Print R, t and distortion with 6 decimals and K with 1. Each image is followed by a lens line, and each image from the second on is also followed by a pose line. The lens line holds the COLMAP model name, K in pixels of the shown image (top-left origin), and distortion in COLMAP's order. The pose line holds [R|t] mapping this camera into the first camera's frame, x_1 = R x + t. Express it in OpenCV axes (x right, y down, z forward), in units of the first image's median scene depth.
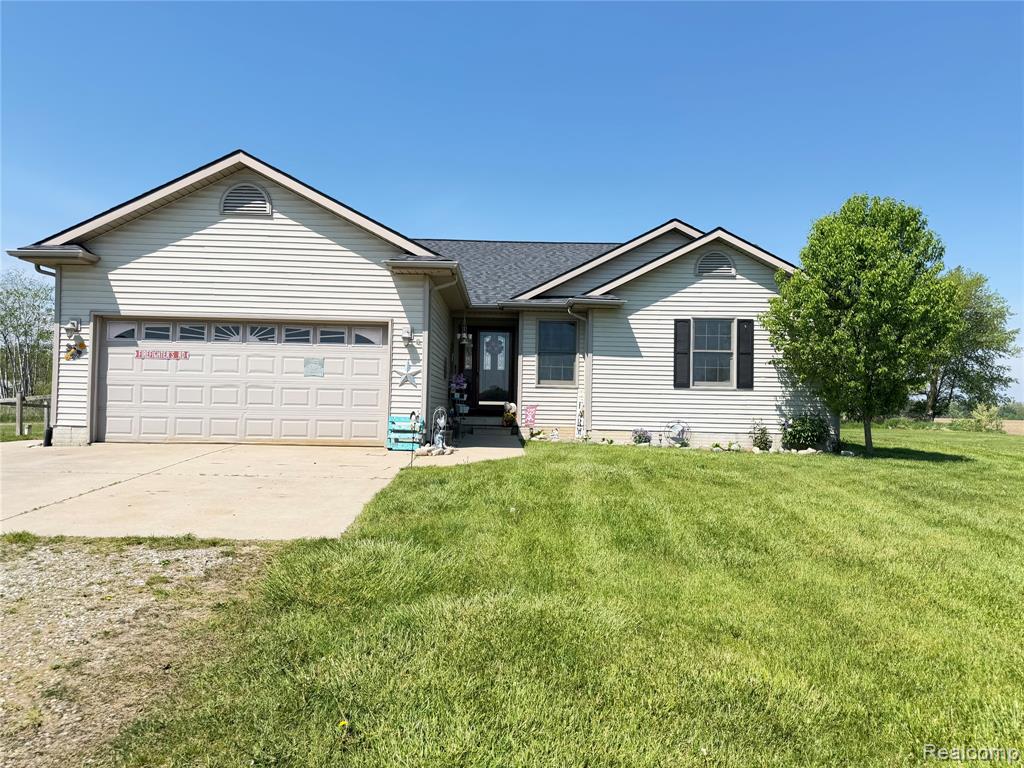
lens RADIAL K [[716.6, 0, 508.9], [0, 716.6, 381.0], [0, 0, 1]] dist [0.067679, -0.087352]
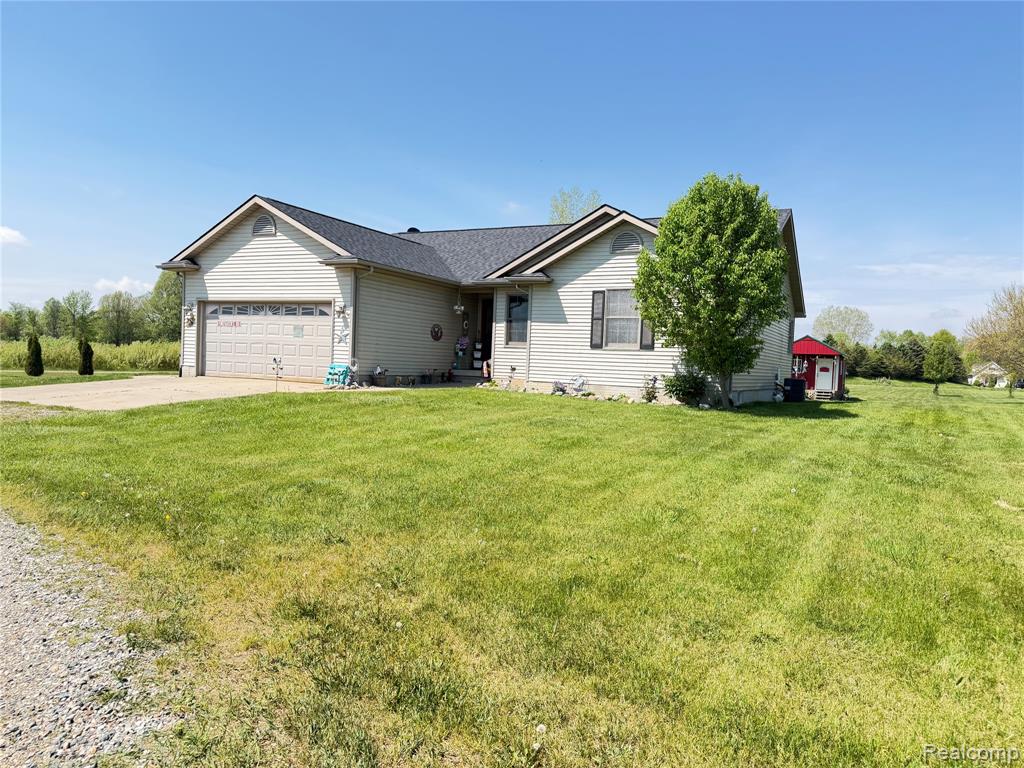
lens RADIAL K [[716.6, 0, 518.0], [0, 716.6, 381.8], [0, 0, 1]] dist [0.067679, -0.087352]
pose [[0.885239, 0.029284, -0.464214, 0.756328], [-0.007269, 0.998765, 0.049143, 0.008295], [0.465080, -0.040129, 0.884358, -0.132551]]
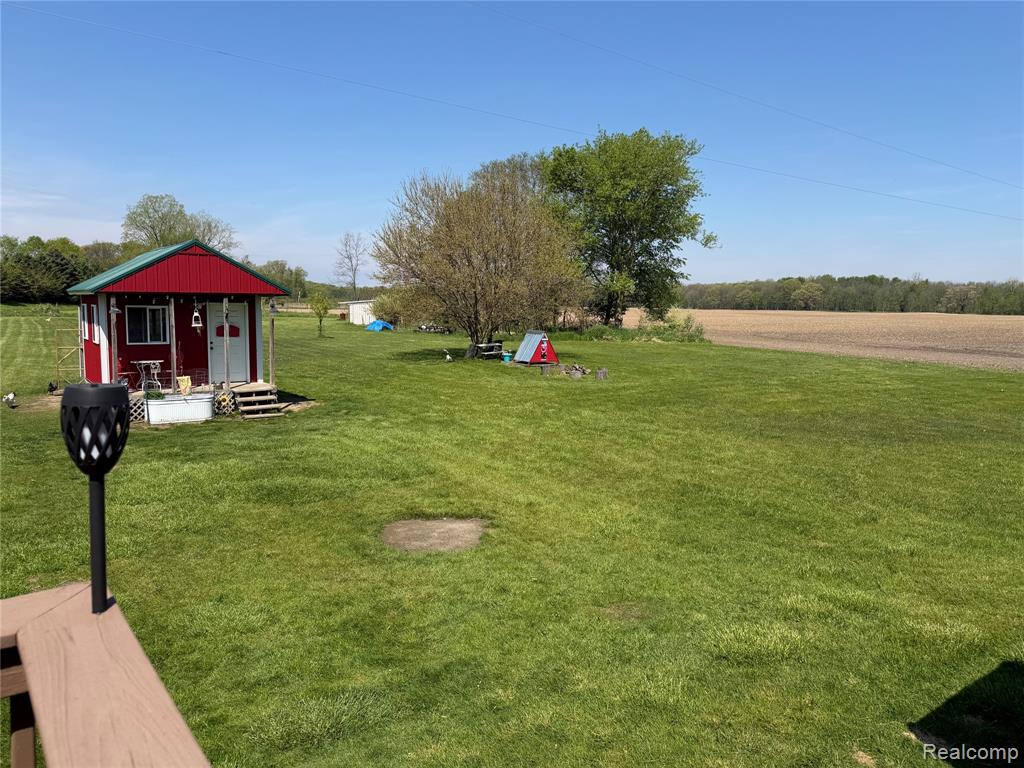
lens RADIAL K [[716.6, 0, 513.2], [0, 716.6, 379.5], [0, 0, 1]] dist [0.067679, -0.087352]
pose [[0.795150, -0.073254, 0.601973, 0.062851], [-0.021763, 0.988591, 0.149047, -0.013951], [-0.606023, -0.131615, 0.784483, 2.170441]]
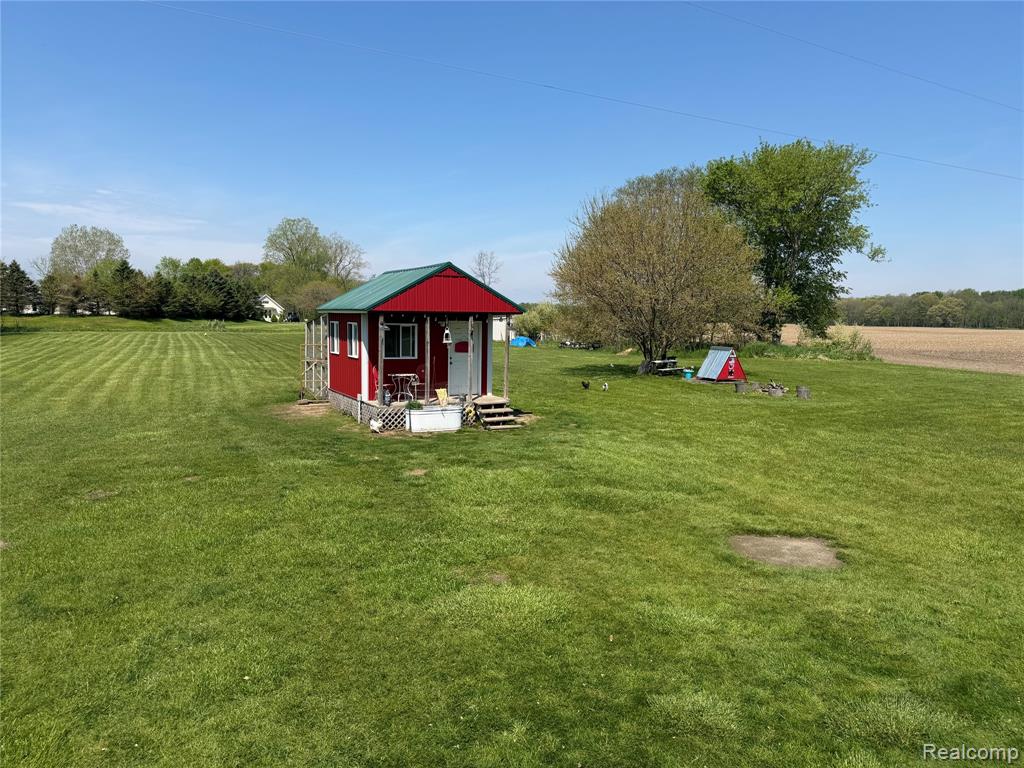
lens RADIAL K [[716.6, 0, 503.5], [0, 716.6, 384.7], [0, 0, 1]] dist [0.067679, -0.087352]
pose [[0.880343, -0.051687, 0.471513, -0.145254], [-0.015571, 0.990361, 0.137634, -0.013503], [-0.474082, -0.128507, 0.871053, 2.273728]]
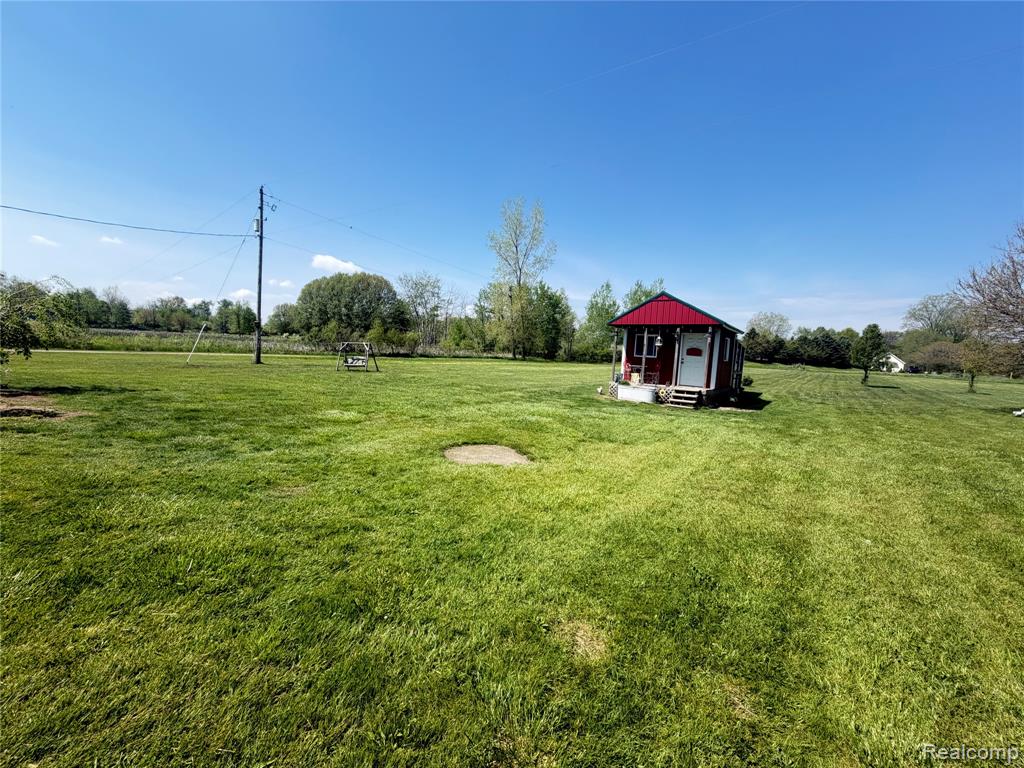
lens RADIAL K [[410.2, 0, 506.4], [0, 410.2, 377.1], [0, 0, 1]] dist [-0.000727, -0.000178]
pose [[0.805057, 0.063969, -0.589738, 0.705447], [-0.014357, 0.995978, 0.088435, 0.084030], [0.593023, -0.062728, 0.802738, 2.322194]]
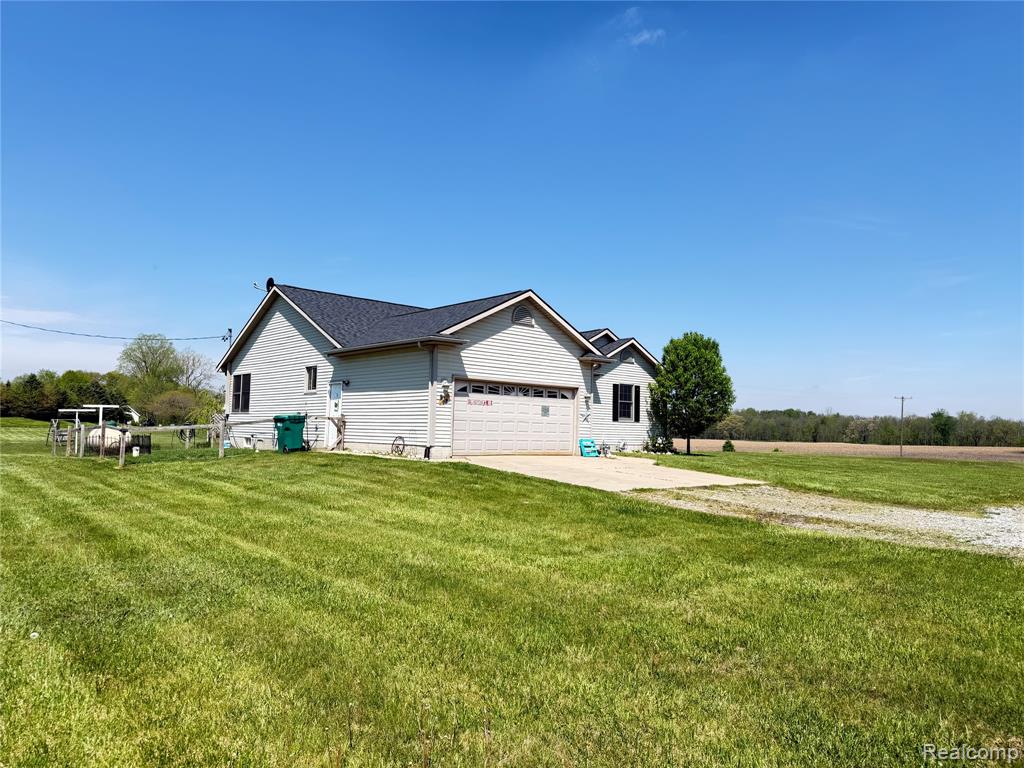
lens RADIAL K [[716.6, 0, 516.1], [0, 716.6, 382.2], [0, 0, 1]] dist [0.067679, -0.087352]
pose [[0.753679, 0.042986, 0.655835, -1.310737], [-0.033321, 0.999075, -0.027191, -0.035285], [-0.656397, -0.001360, 0.754414, -0.262580]]
